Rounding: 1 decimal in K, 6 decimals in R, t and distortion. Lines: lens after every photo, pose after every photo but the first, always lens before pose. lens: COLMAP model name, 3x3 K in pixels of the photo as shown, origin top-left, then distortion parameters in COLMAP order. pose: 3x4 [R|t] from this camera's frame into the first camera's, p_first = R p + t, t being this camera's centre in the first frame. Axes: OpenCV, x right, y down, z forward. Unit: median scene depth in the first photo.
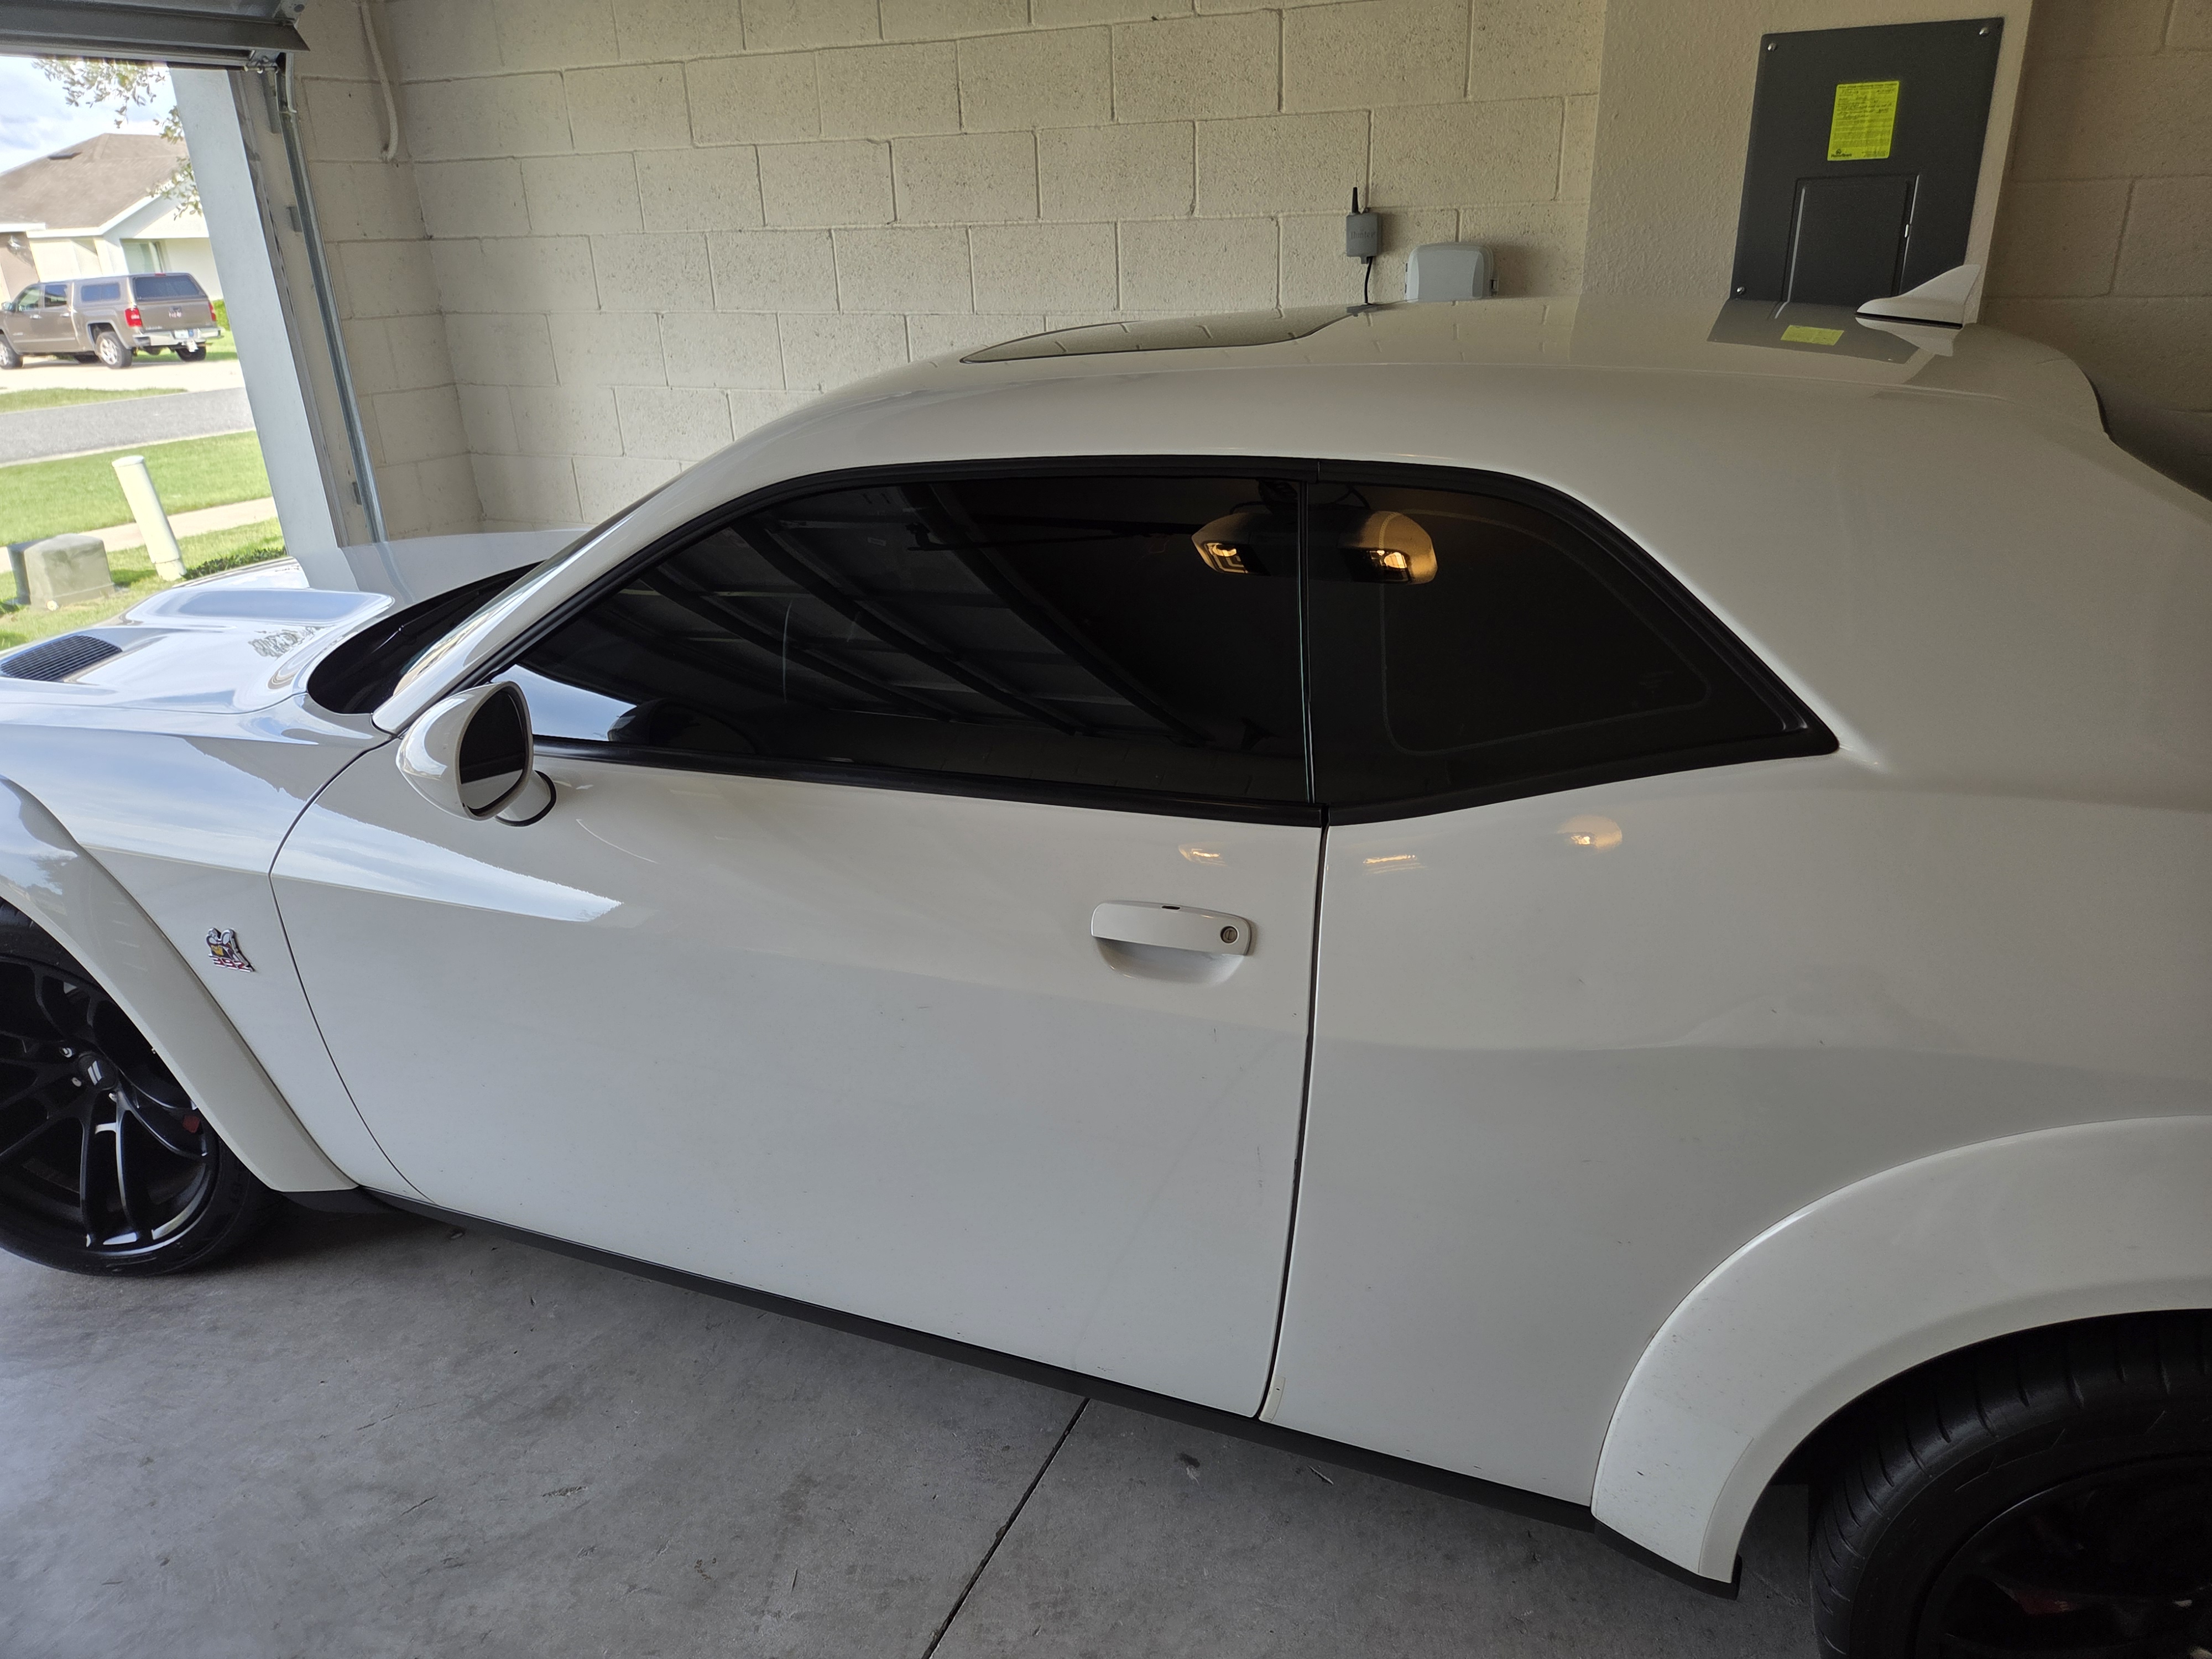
lens RADIAL K [[1476.8, 0, 1144.1], [0, 1476.8, 810.5], [0, 0, 1]] dist [0.066422, -0.058818]
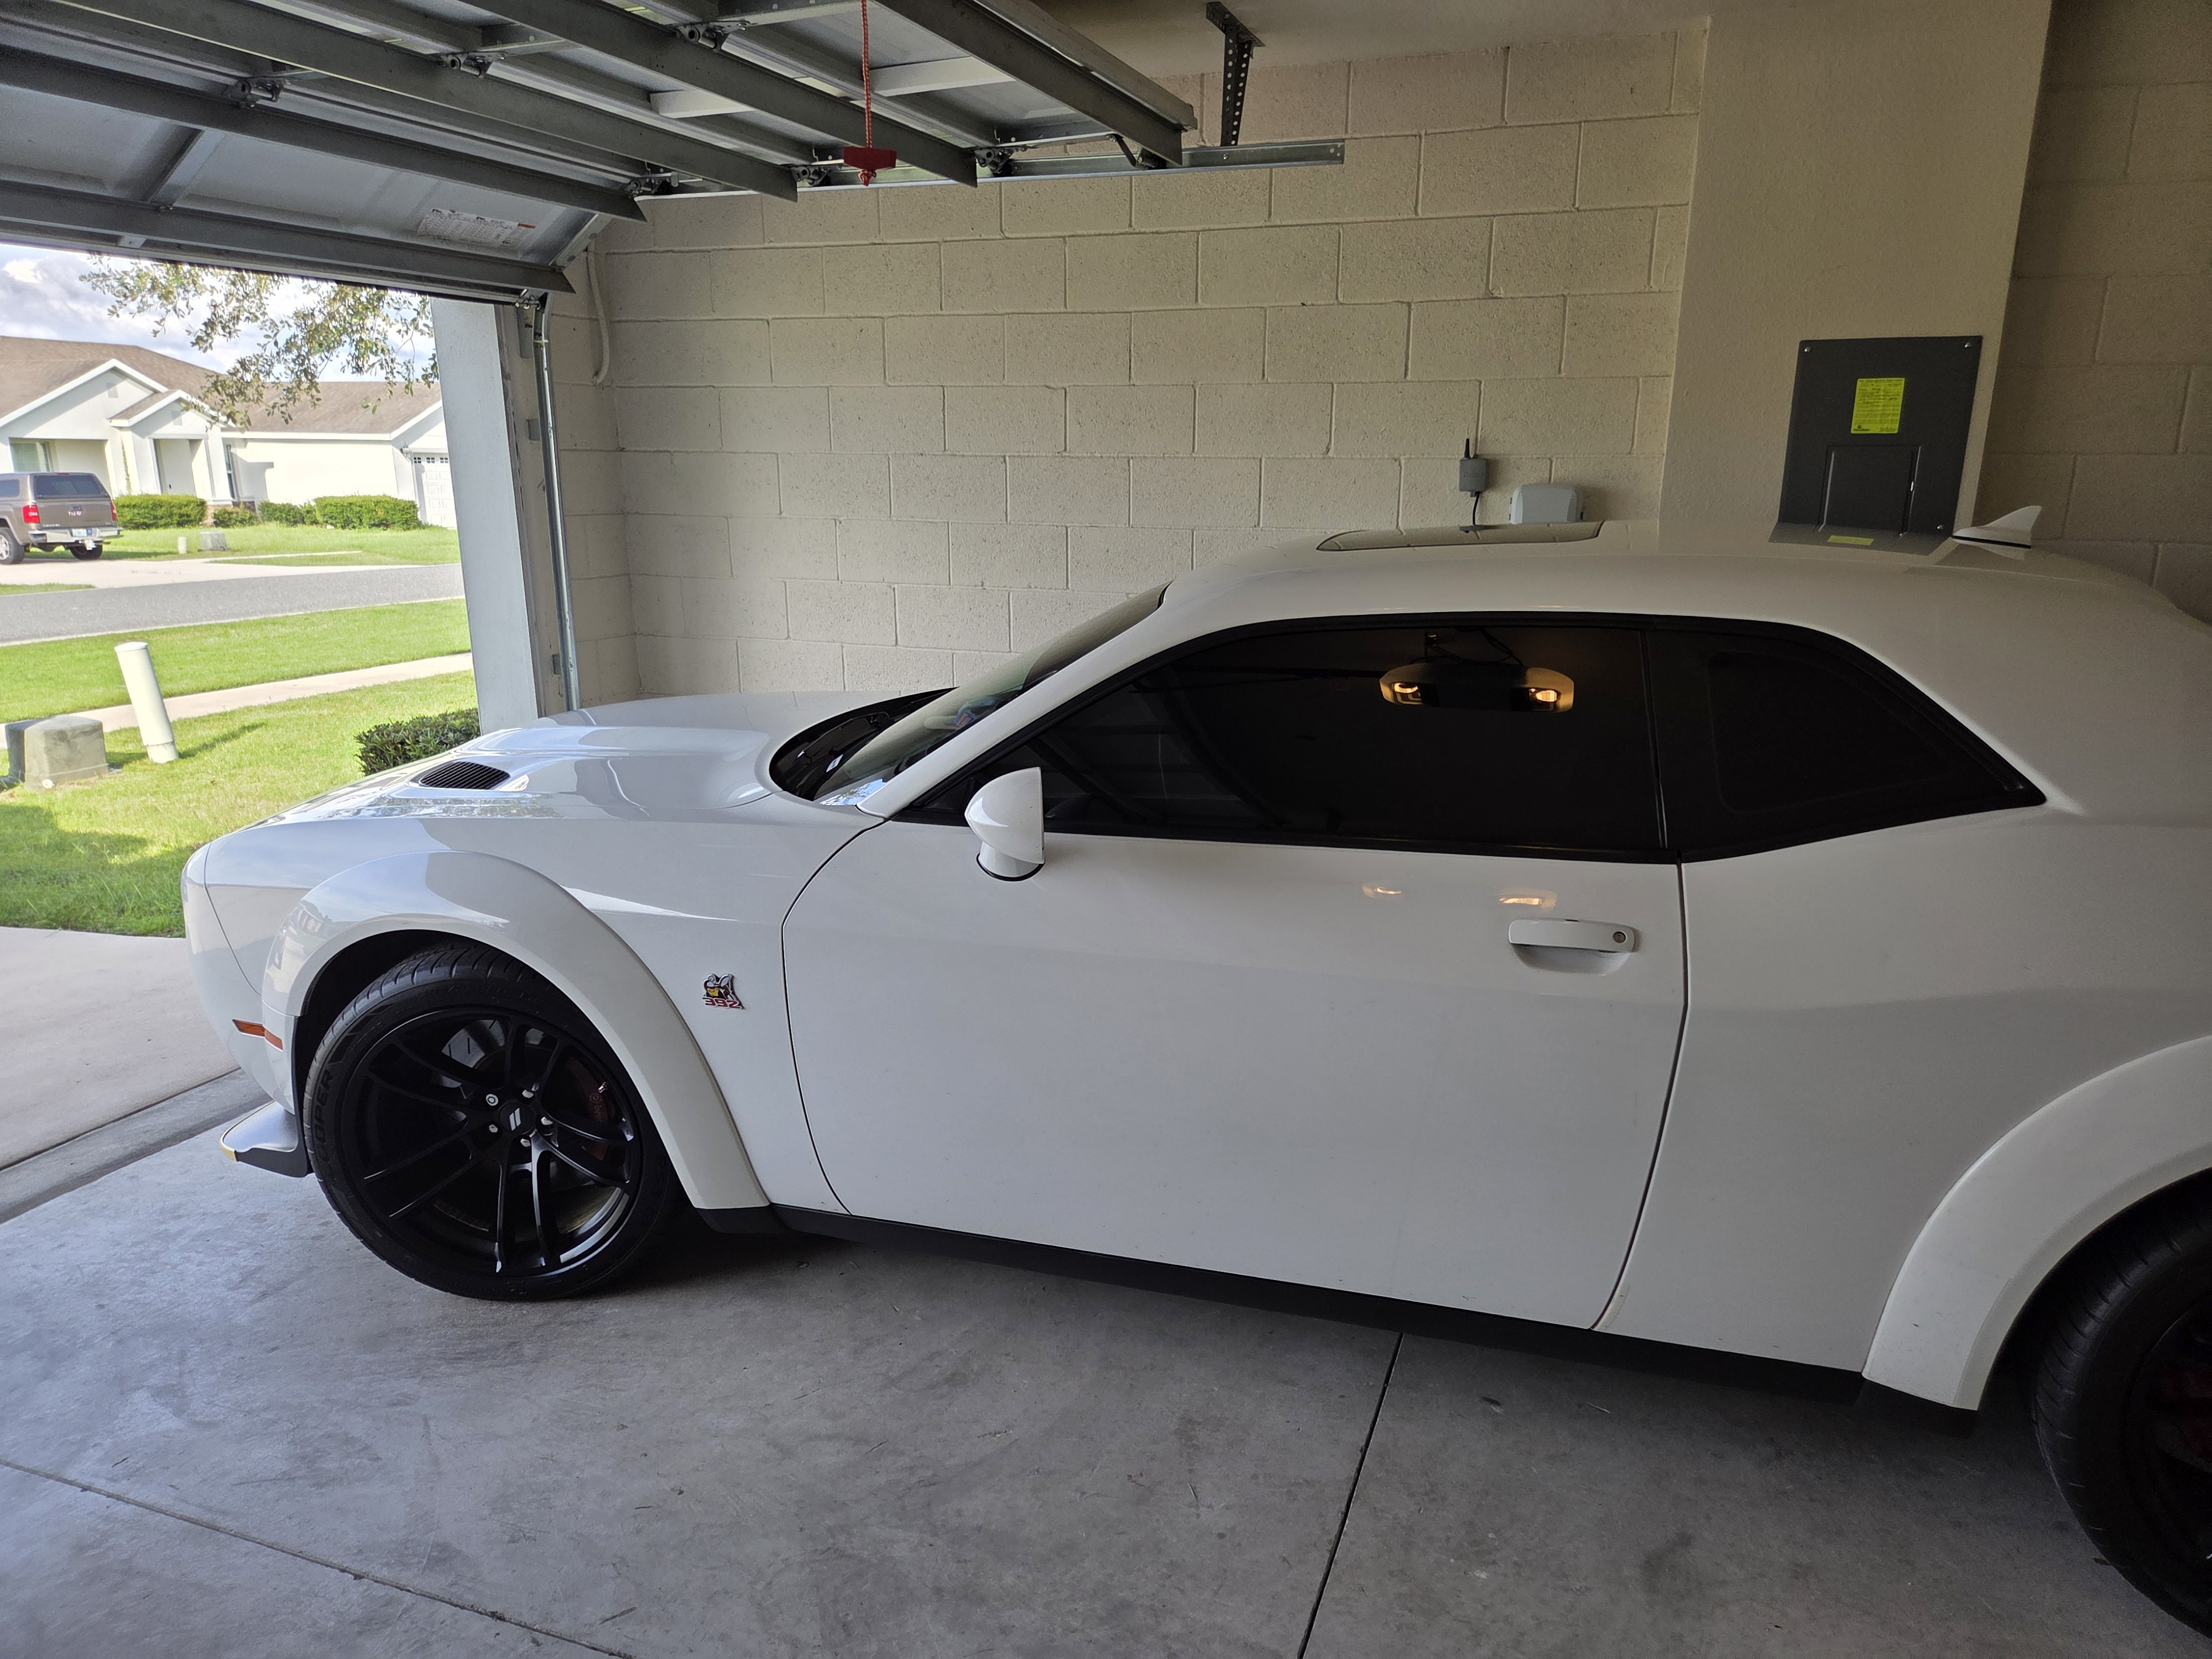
lens RADIAL K [[1476.8, 0, 1144.2], [0, 1476.8, 846.0], [0, 0, 1]] dist [0.066422, -0.058818]
pose [[0.995873, 0.014409, 0.089612, -0.309786], [-0.003272, 0.992375, -0.123210, 0.102778], [-0.090704, 0.122408, 0.988326, -0.224616]]
